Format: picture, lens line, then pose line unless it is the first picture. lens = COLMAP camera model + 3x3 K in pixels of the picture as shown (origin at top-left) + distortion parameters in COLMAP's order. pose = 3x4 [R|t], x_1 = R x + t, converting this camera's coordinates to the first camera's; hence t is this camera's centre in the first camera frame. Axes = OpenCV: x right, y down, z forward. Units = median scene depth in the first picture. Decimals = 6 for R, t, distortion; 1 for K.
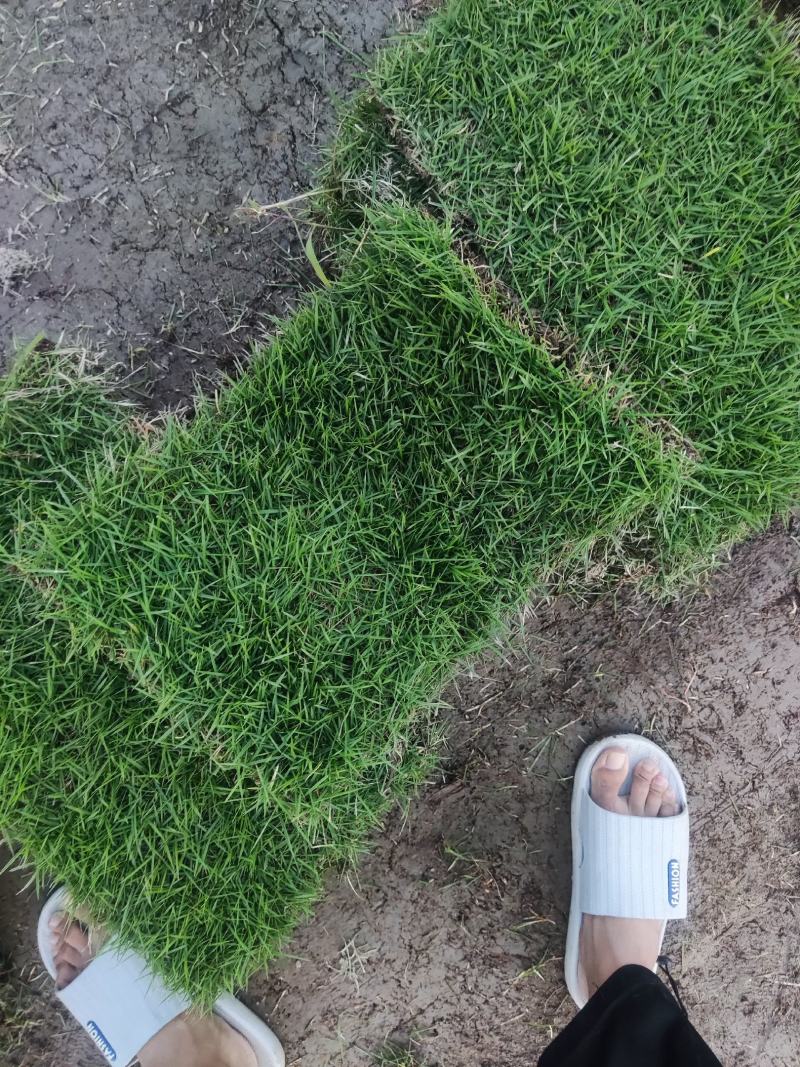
lens RADIAL K [[810.7, 0, 405.7], [0, 810.7, 534.3], [0, 0, 1]] dist [0.082794, -0.157783]
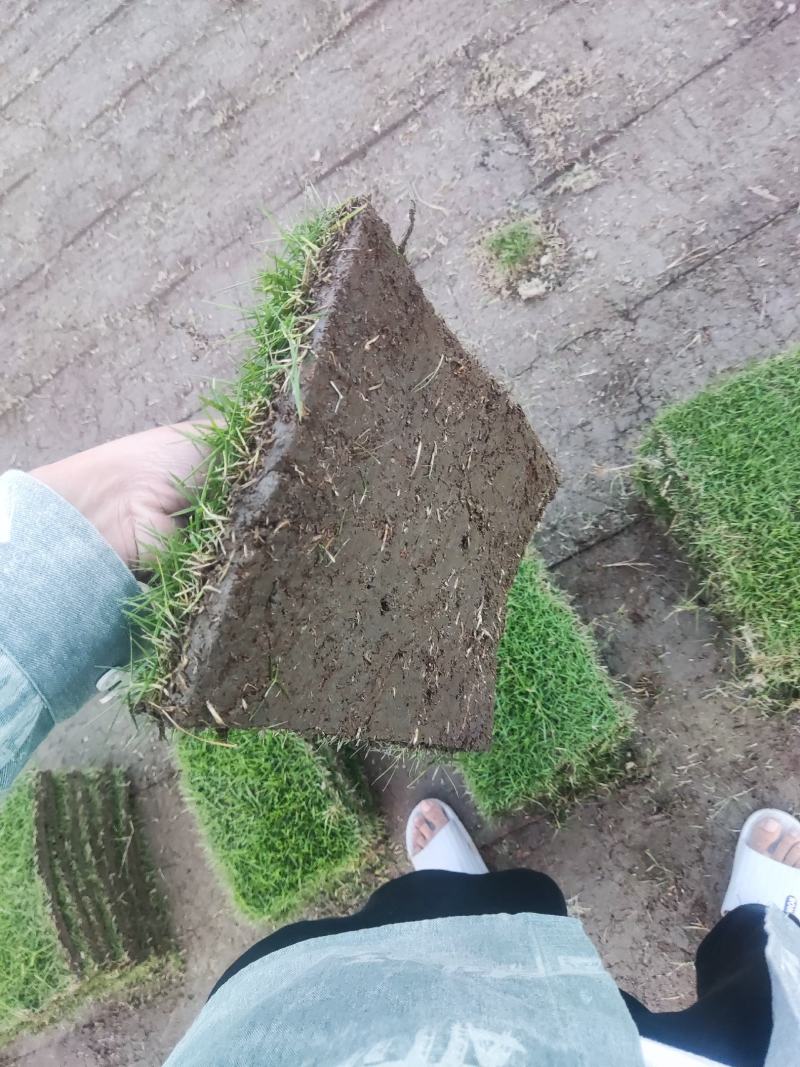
lens RADIAL K [[810.7, 0, 405.7], [0, 810.7, 534.3], [0, 0, 1]] dist [0.082794, -0.157783]
pose [[0.865015, 0.128952, -0.484892, 0.370422], [-0.290370, 0.916791, -0.274190, 0.433167], [0.409188, 0.377977, 0.830481, -0.812771]]
